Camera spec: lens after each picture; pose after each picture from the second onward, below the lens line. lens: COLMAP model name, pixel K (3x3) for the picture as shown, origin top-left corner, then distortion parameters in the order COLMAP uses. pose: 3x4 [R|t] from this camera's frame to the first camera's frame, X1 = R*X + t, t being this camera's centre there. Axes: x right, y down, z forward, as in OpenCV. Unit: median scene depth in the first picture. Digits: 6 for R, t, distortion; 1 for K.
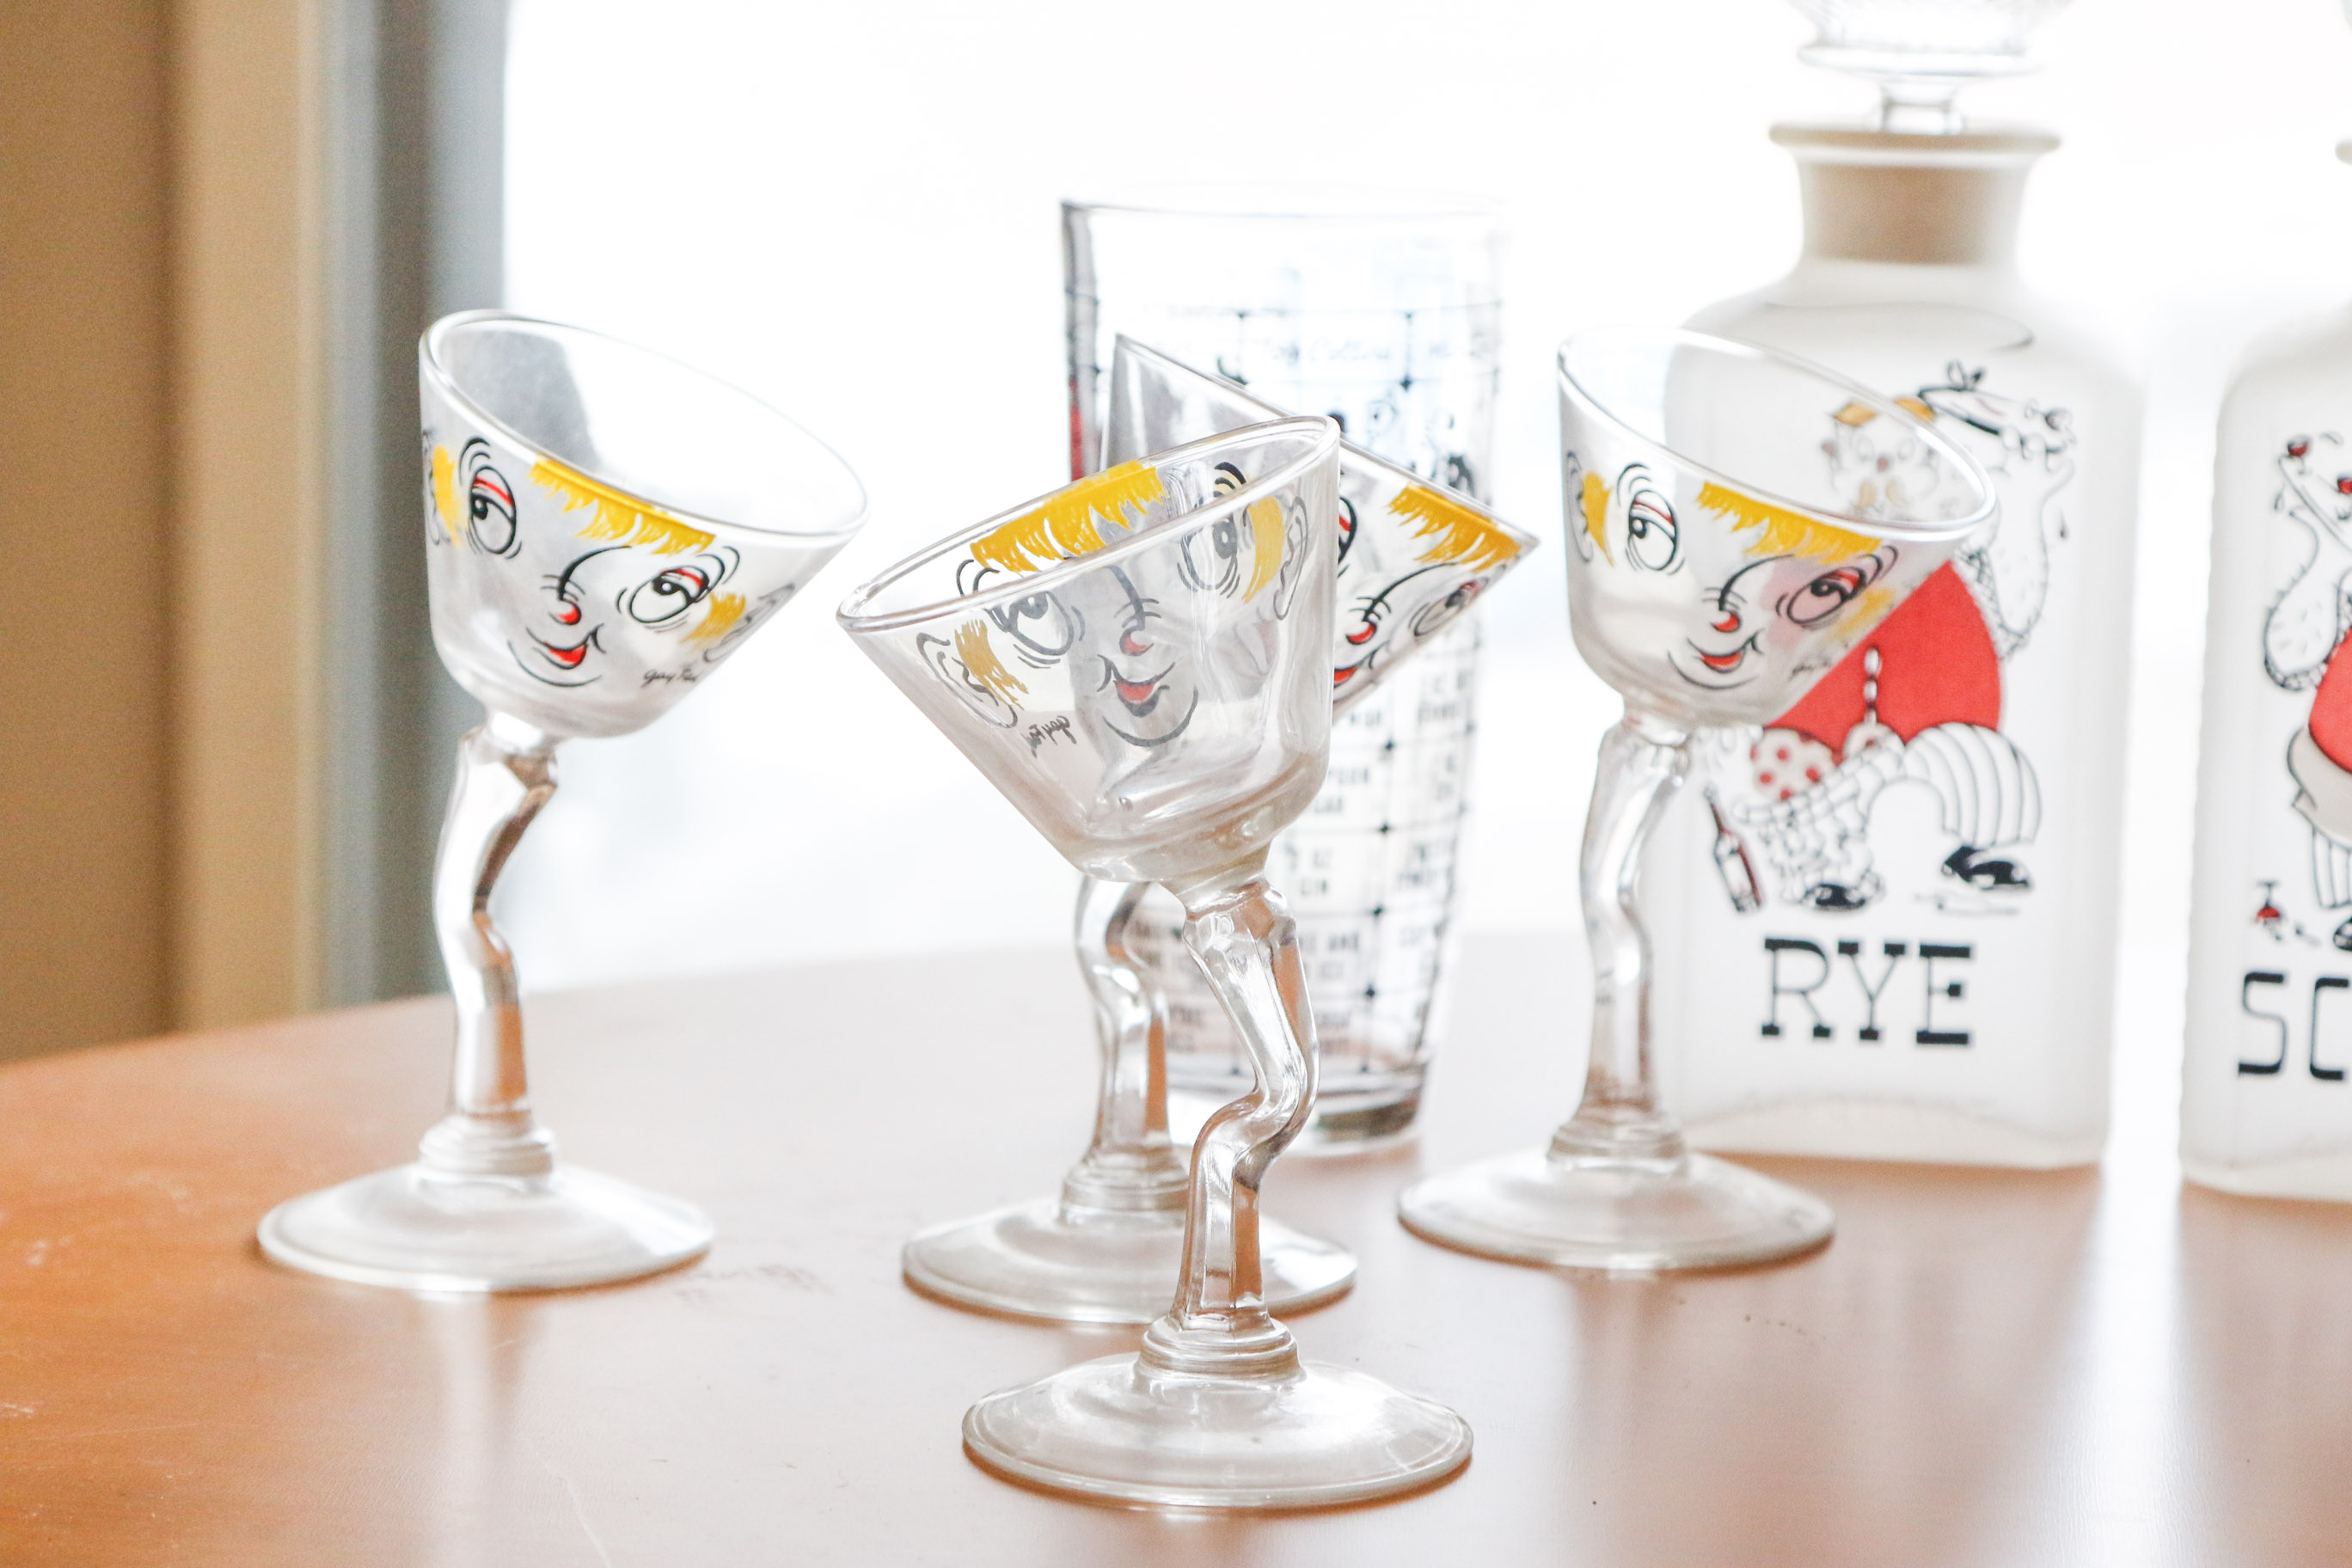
lens RADIAL K [[6170.6, 0, 1176.0], [0, 6170.6, 784.0], [0, 0, 1]] dist [0.185134, -0.226126]
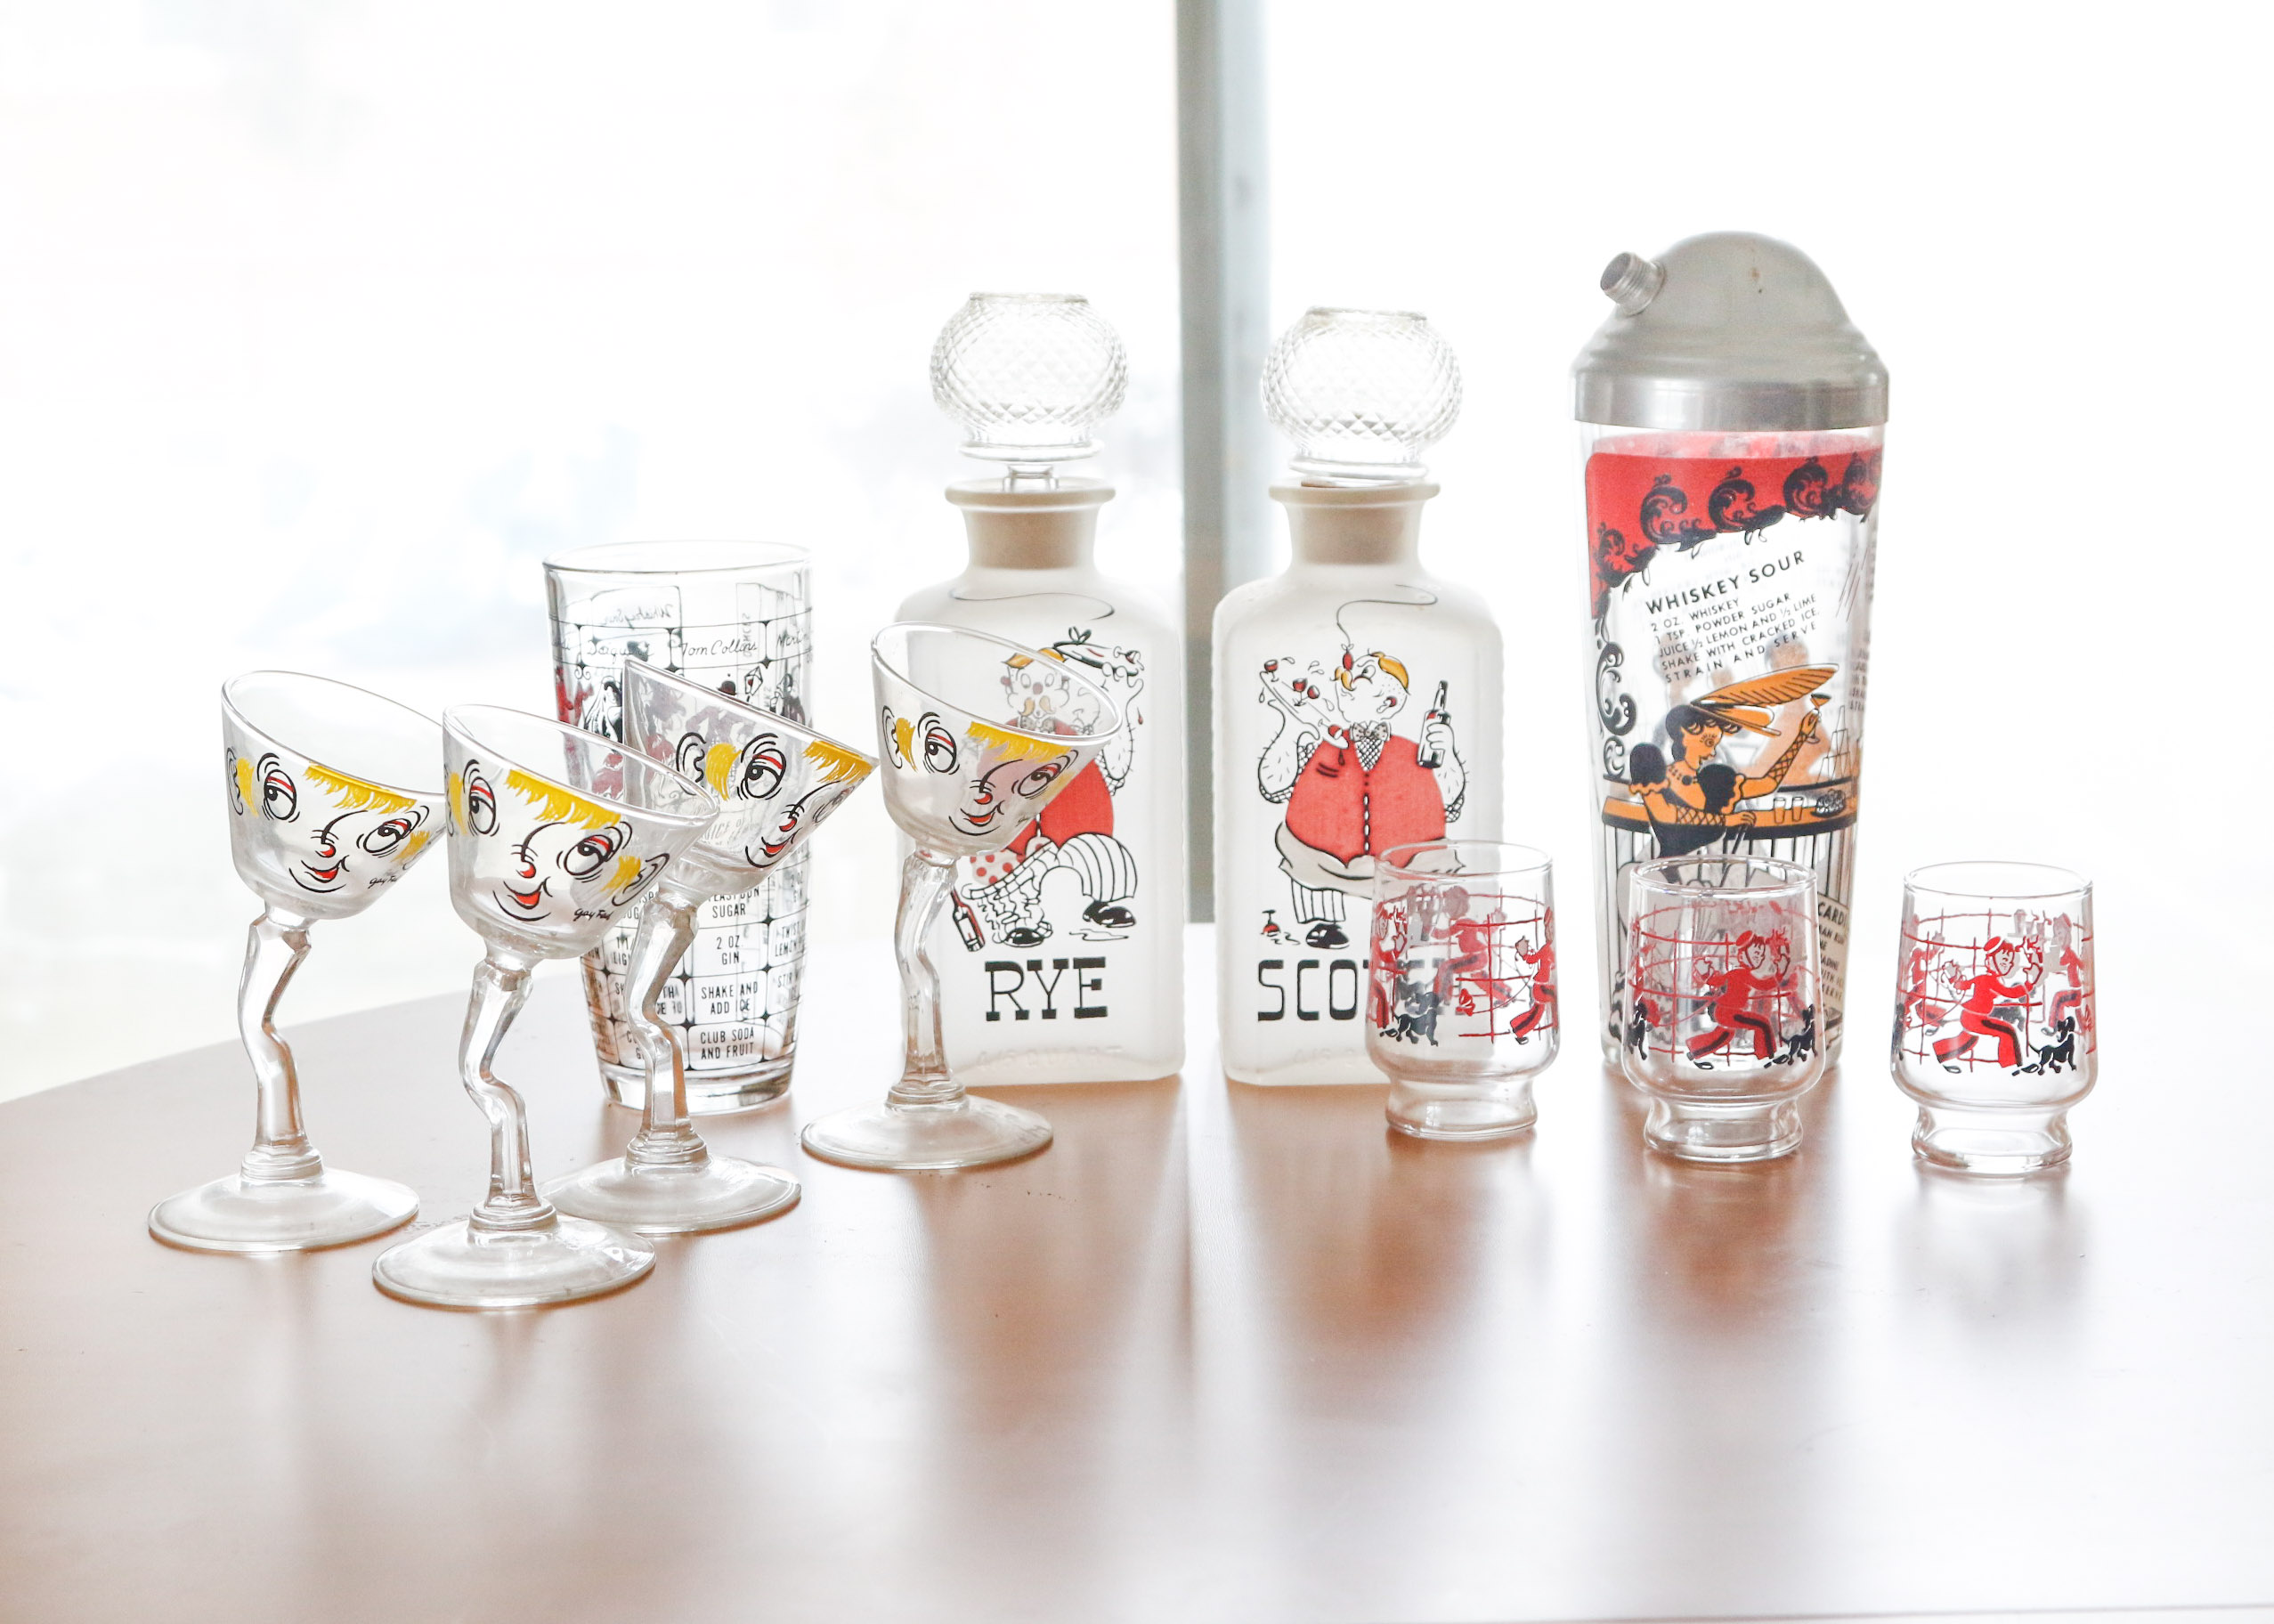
lens RADIAL K [[4184.4, 0, 1095.7], [0, 4184.4, 805.9], [0, 0, 1]] dist [0.024854, 0.006535]
pose [[0.974954, -0.077463, 0.208482, -0.119730], [0.072986, 0.996908, 0.029096, -0.052794], [-0.210091, -0.013151, 0.977593, -0.156453]]
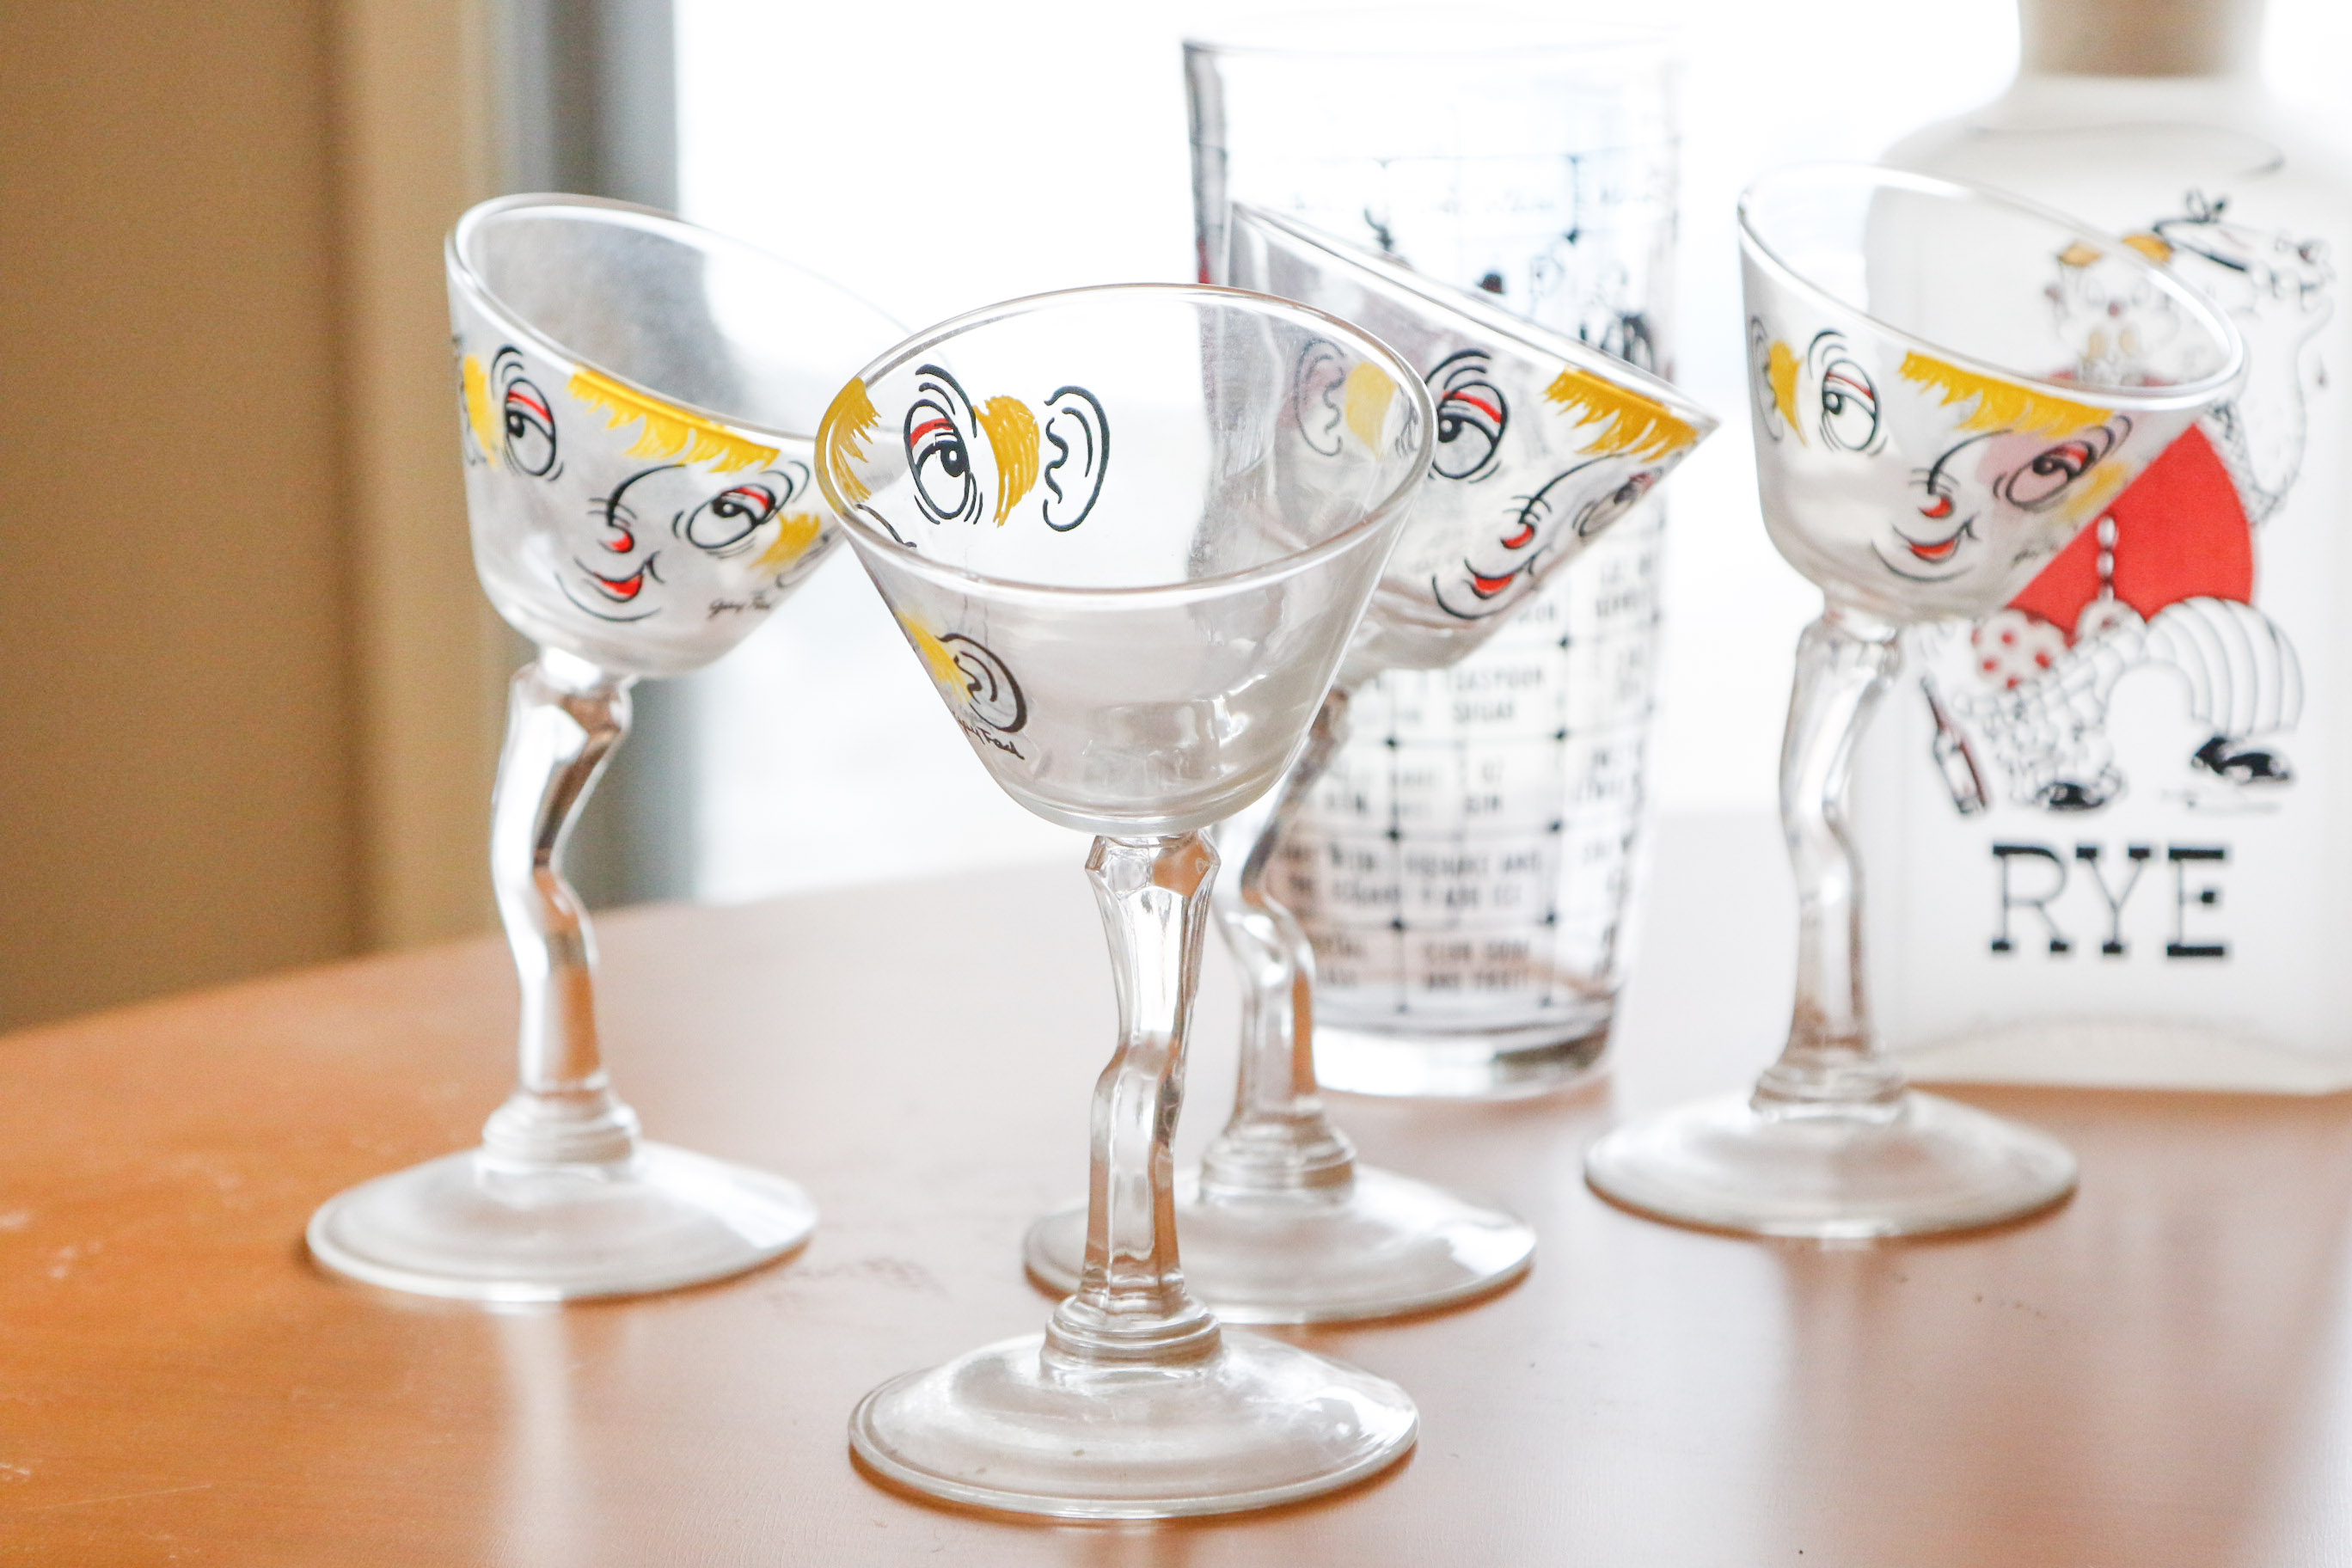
lens RADIAL K [[6170.6, 0, 1176.0], [0, 6170.6, 784.0], [0, 0, 1]] dist [0.185134, -0.226126]
pose [[0.998768, -0.026468, -0.041974, 0.015879], [0.028176, 0.998777, 0.040629, -0.024121], [0.040847, -0.041761, 0.998292, 0.107783]]
